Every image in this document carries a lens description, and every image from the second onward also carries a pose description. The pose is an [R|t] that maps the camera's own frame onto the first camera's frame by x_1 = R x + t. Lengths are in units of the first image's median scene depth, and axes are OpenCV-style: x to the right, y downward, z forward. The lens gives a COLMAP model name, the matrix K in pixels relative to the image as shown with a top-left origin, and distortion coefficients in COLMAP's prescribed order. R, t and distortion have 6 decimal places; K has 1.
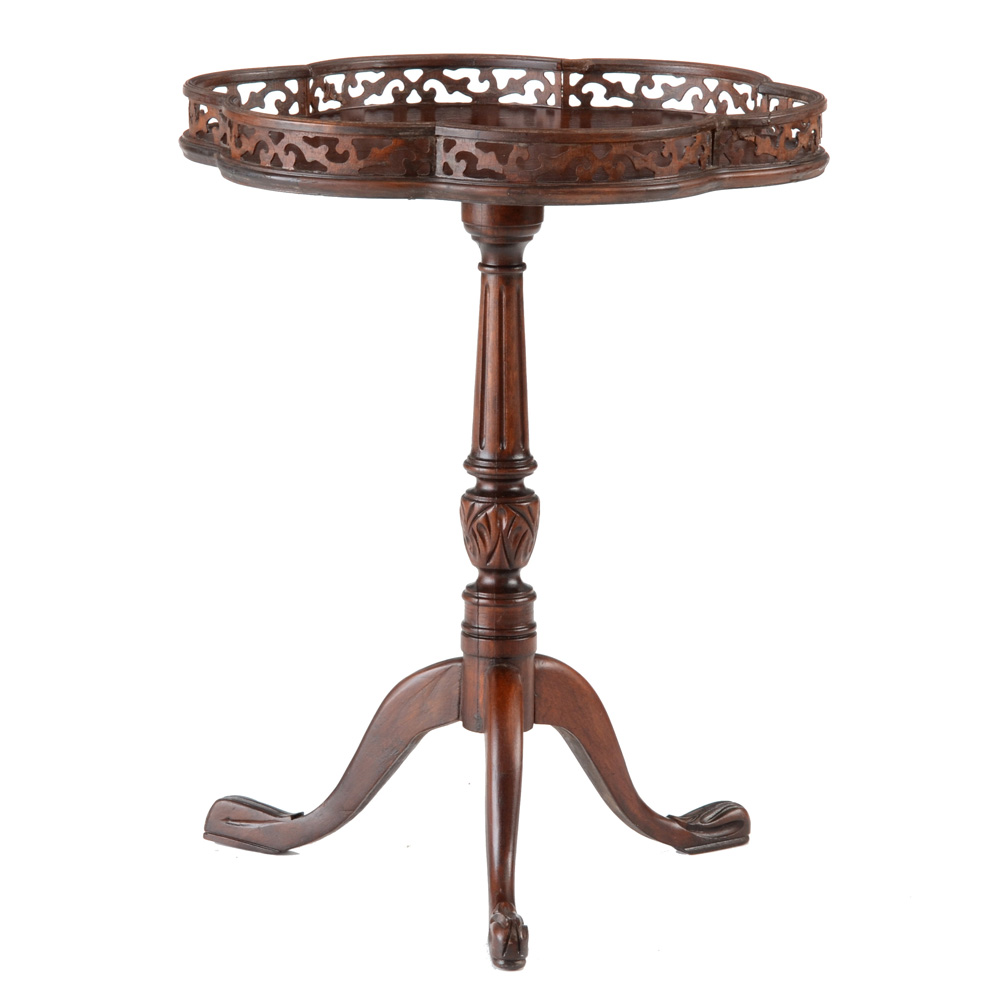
lens RADIAL K [[6305.6, 0, 499.9], [0, 6305.6, 505.4], [0, 0, 1]] dist [1.373653, 0.000000]
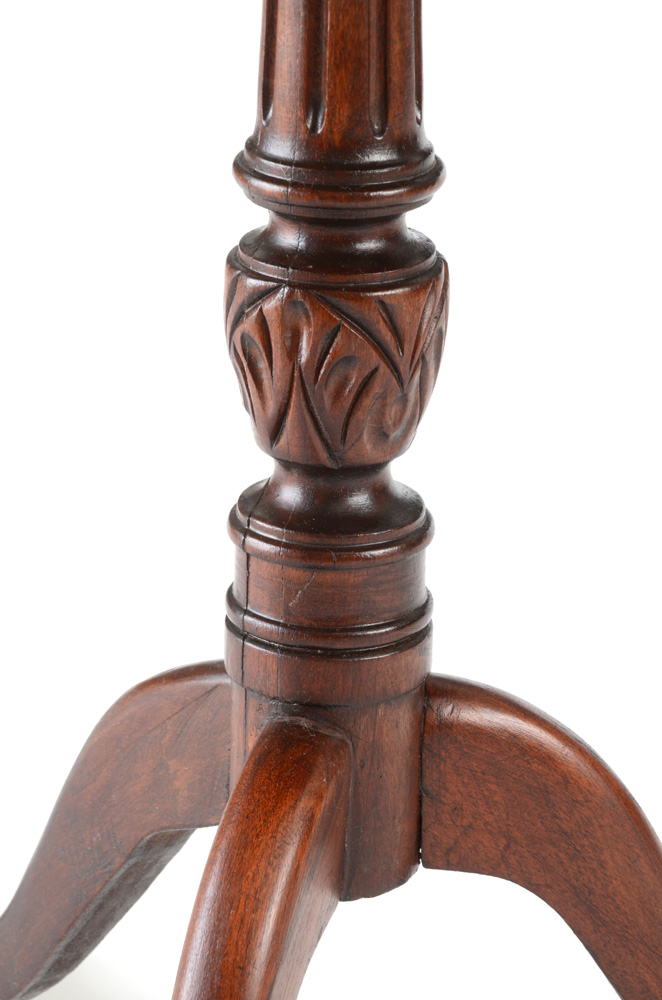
lens RADIAL K [[3880.3, 0, 328.4], [0, 3880.3, 503.0], [0, 0, 1]] dist [1.043844, 0.000000]
pose [[0.928296, 0.135798, -0.346157, 0.076819], [-0.082960, 0.983100, 0.163196, -0.023561], [0.362469, -0.122777, 0.923874, 0.781474]]
